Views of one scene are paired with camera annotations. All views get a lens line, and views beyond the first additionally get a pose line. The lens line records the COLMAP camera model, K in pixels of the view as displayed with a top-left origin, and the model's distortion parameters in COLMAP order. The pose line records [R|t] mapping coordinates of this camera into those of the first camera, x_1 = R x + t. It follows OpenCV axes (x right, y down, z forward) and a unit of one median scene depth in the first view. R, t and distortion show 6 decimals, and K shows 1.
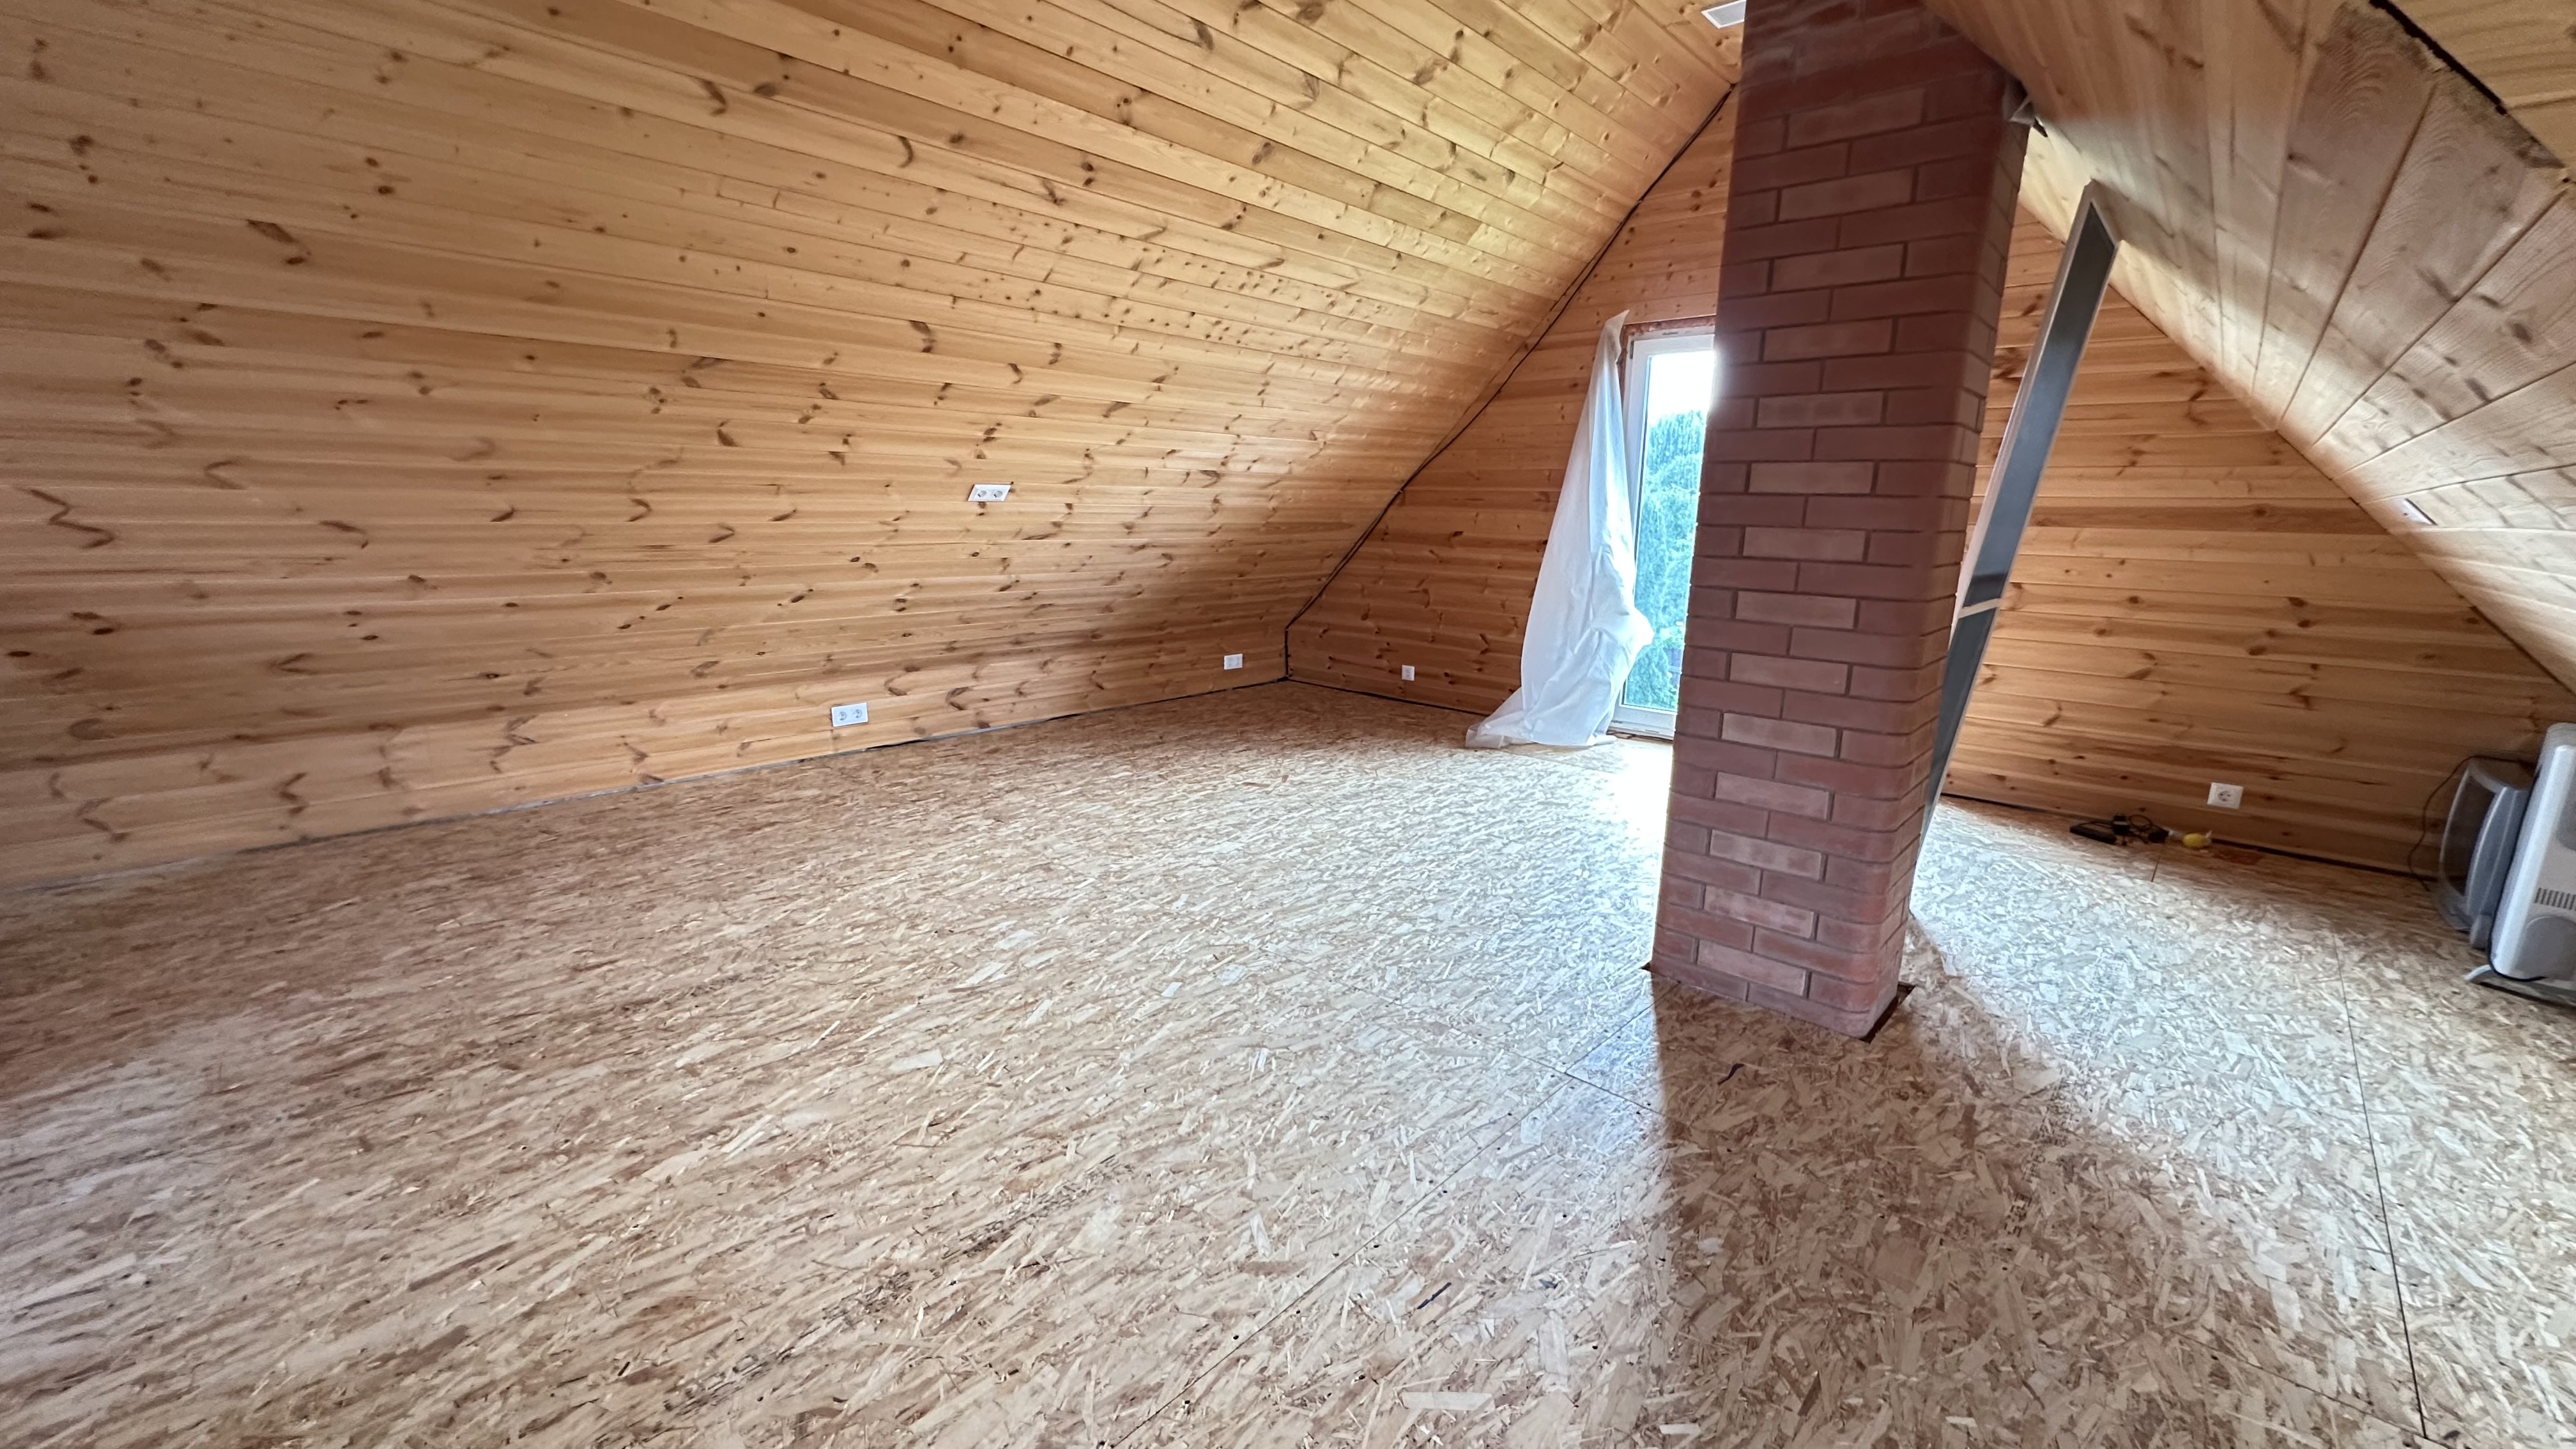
lens RADIAL K [[1030.0, 0, 1294.9], [0, 1030.0, 724.3], [0, 0, 1]] dist [-0.005072, 0.000753]
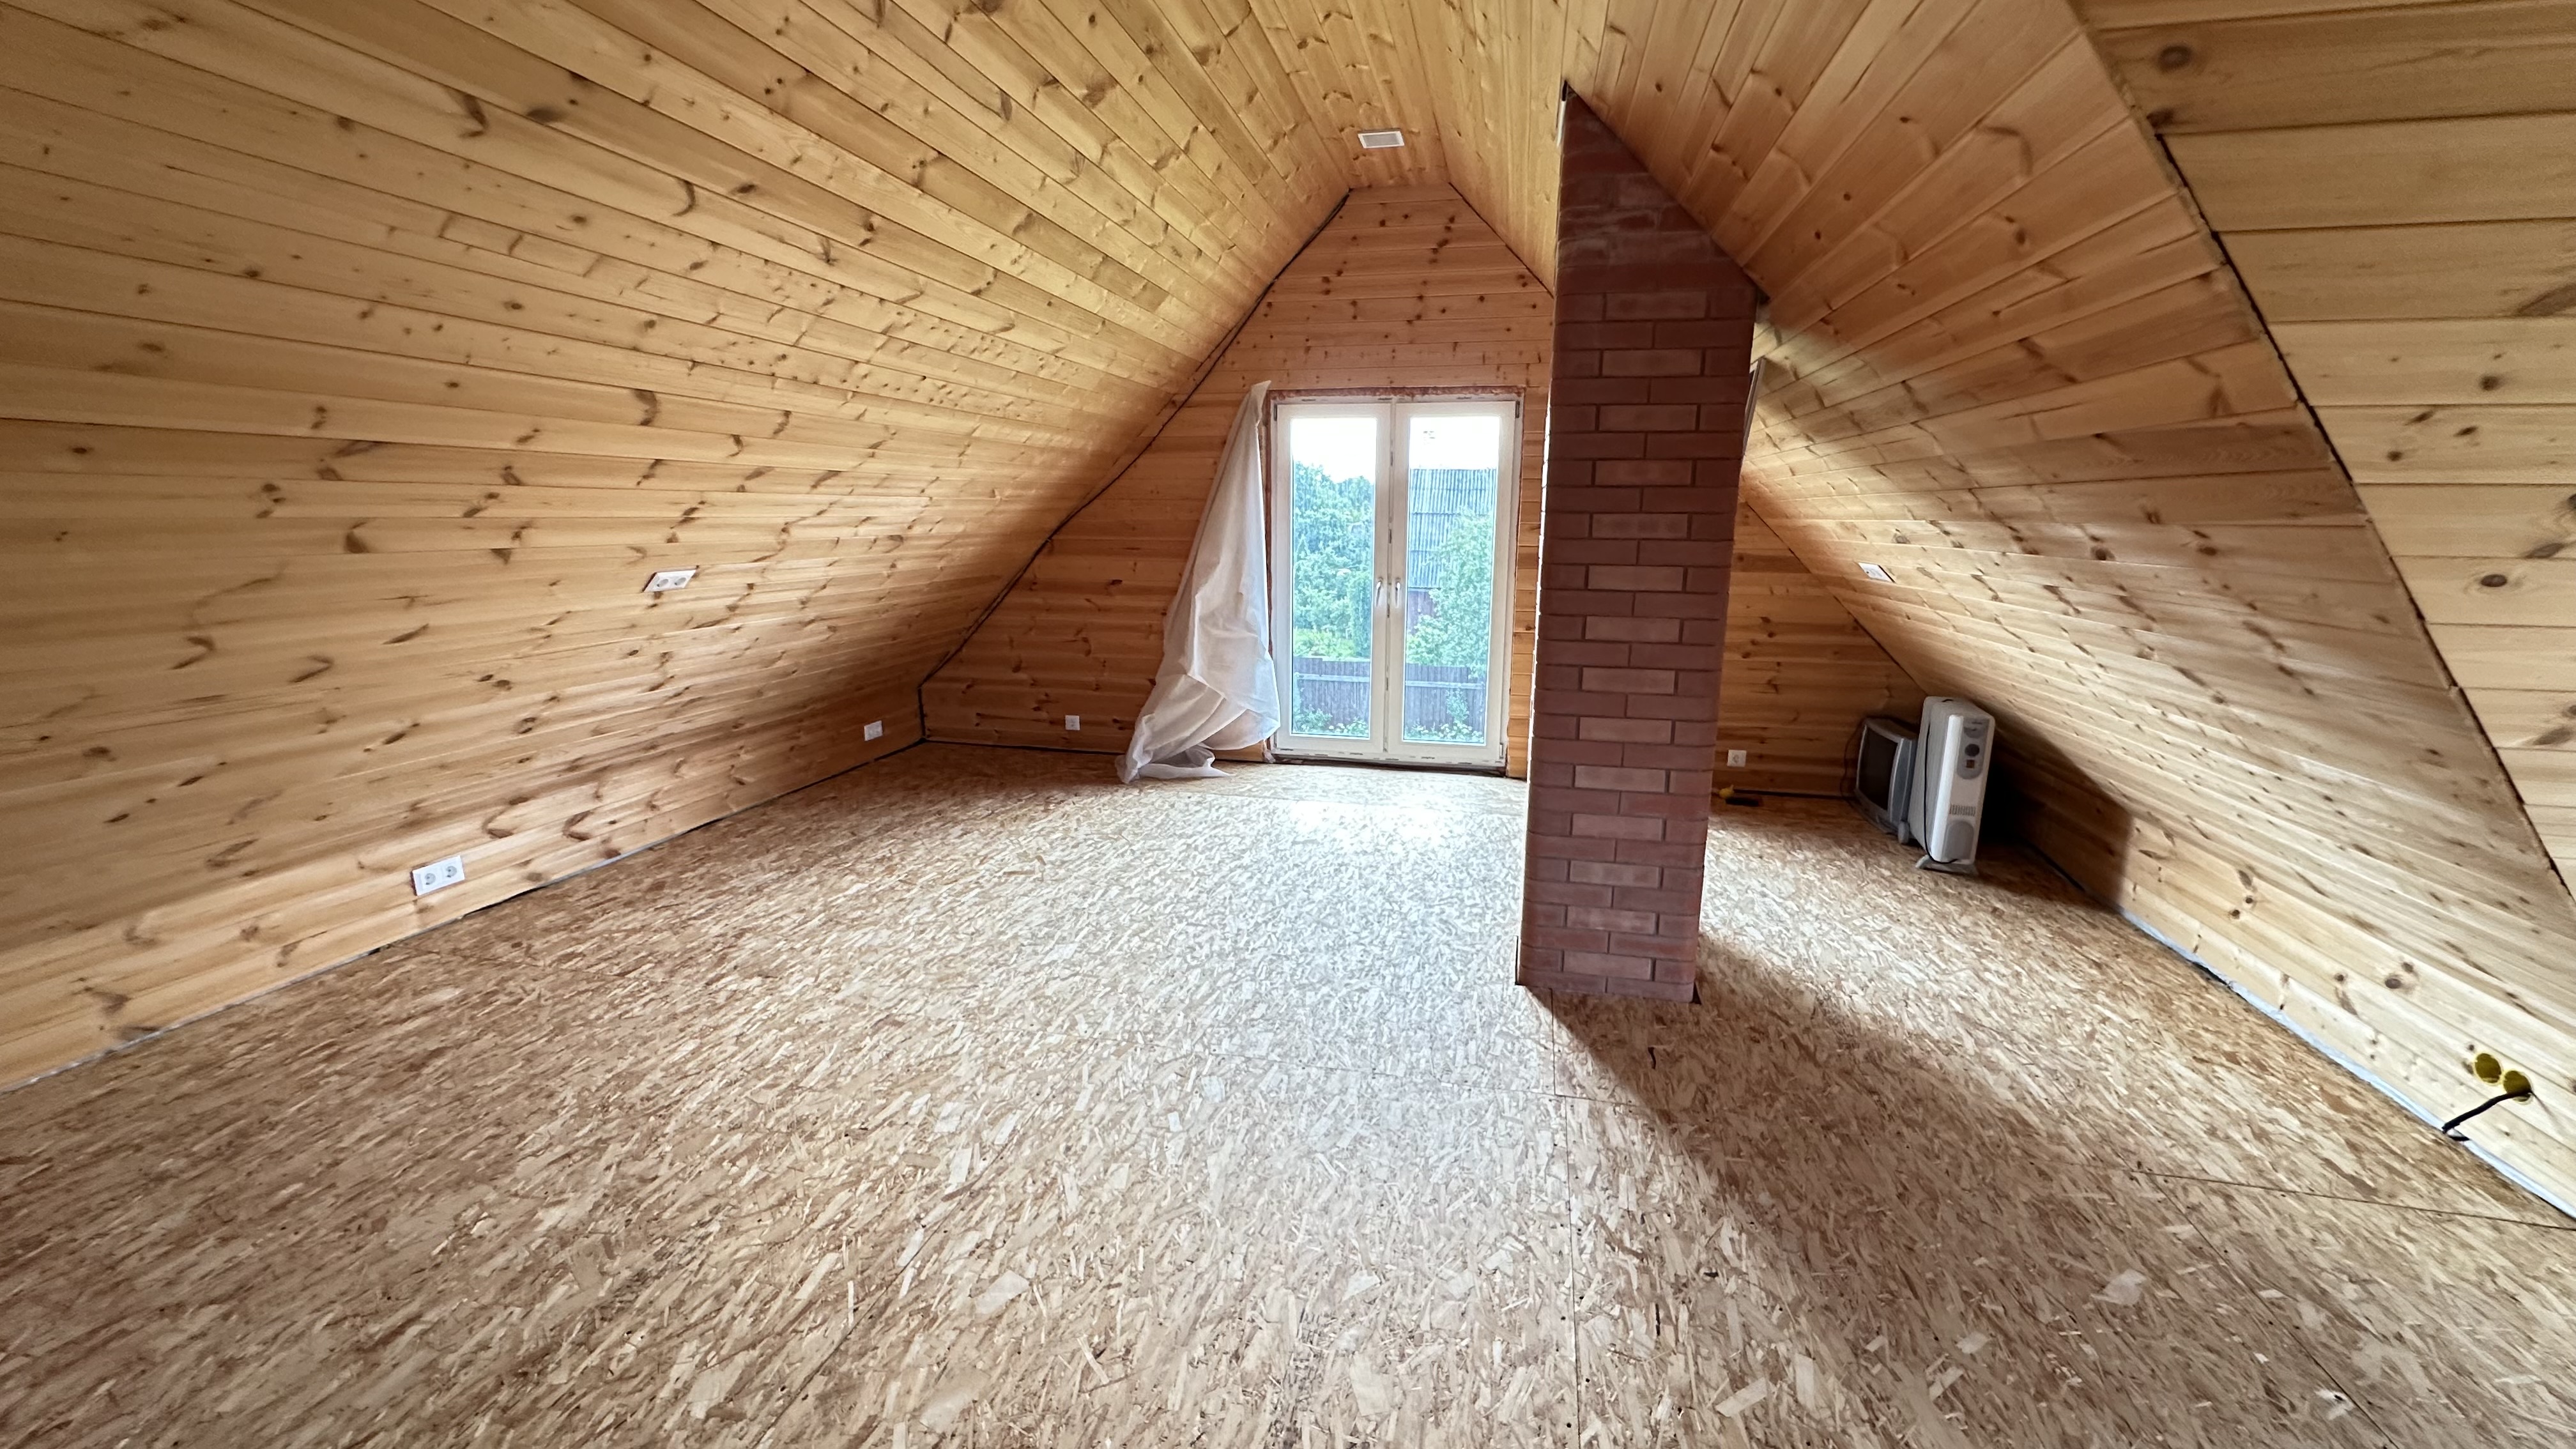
lens RADIAL K [[1030.0, 0, 1291.3], [0, 1030.0, 723.0], [0, 0, 1]] dist [-0.005072, 0.000753]
pose [[0.870048, -0.112285, 0.480009, -0.352968], [0.113292, 0.993195, 0.026981, -0.102182], [-0.479772, 0.030906, 0.876849, 0.067580]]
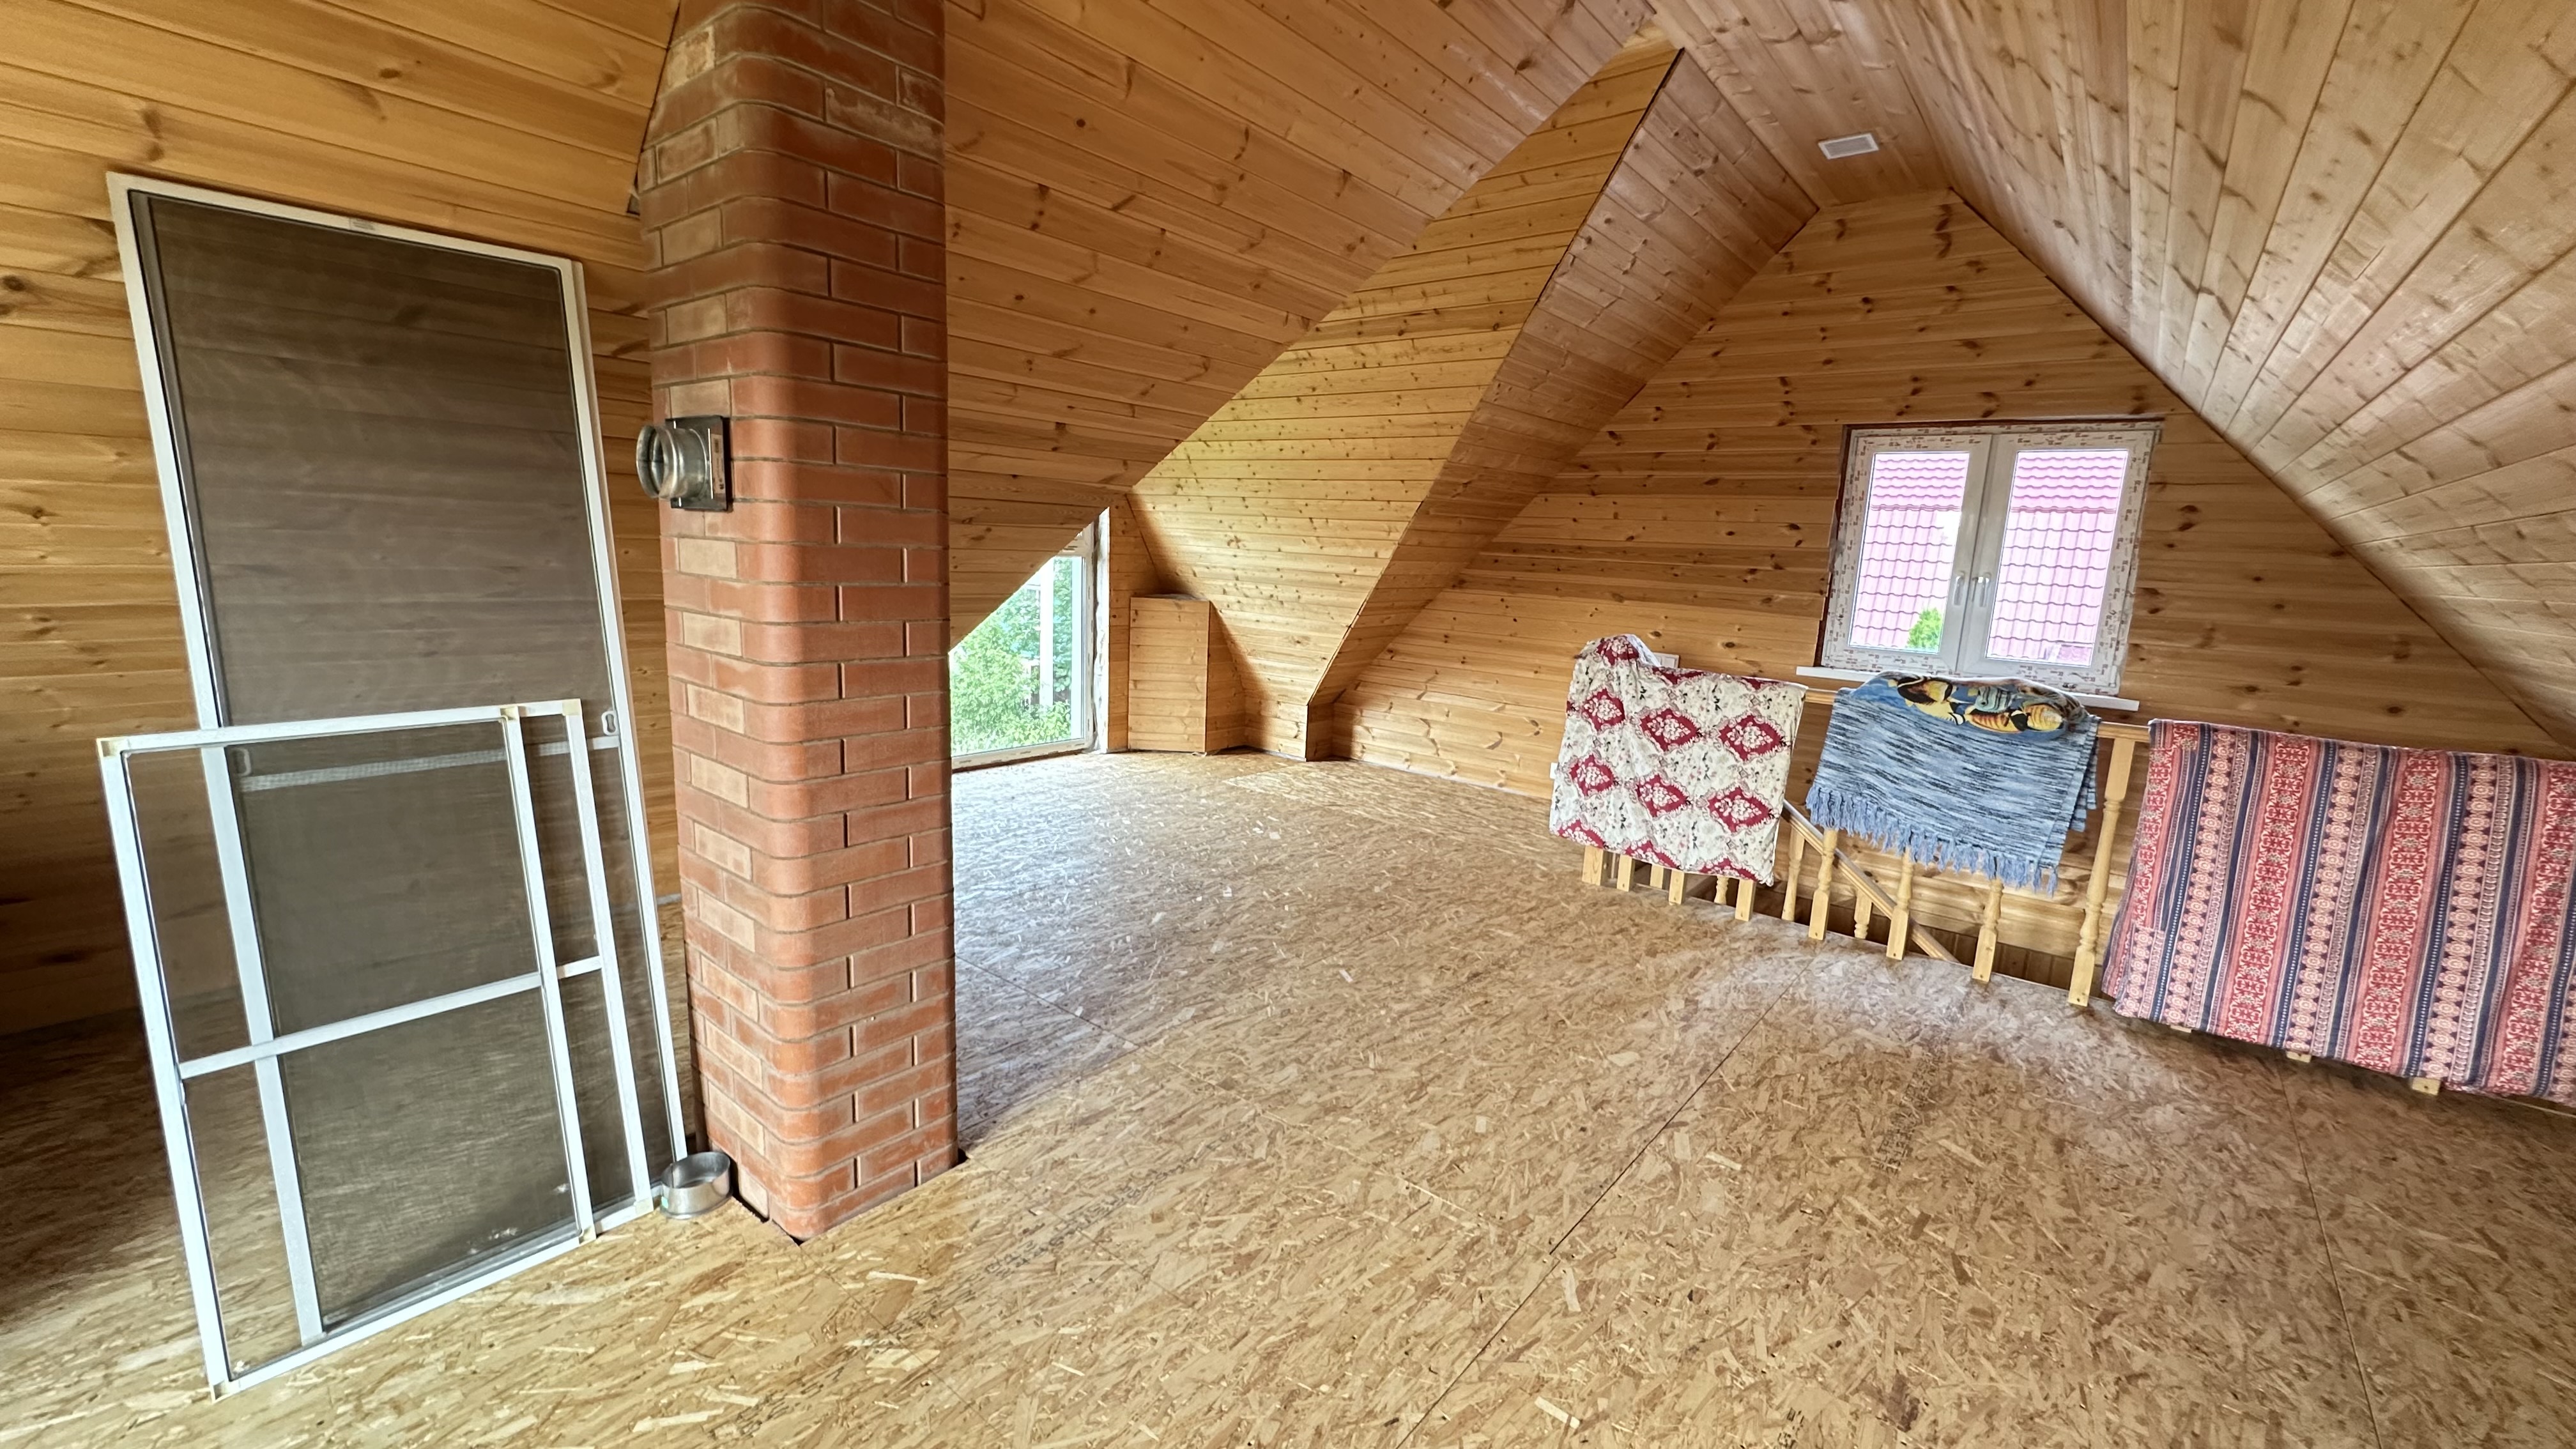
lens RADIAL K [[1030.0, 0, 1289.2], [0, 1030.0, 728.2], [0, 0, 1]] dist [-0.005072, 0.000753]
pose [[-0.996590, -0.055156, -0.061364, 0.119619], [-0.074353, 0.922758, 0.378140, -0.371608], [0.035767, 0.381414, -0.923712, 1.404454]]
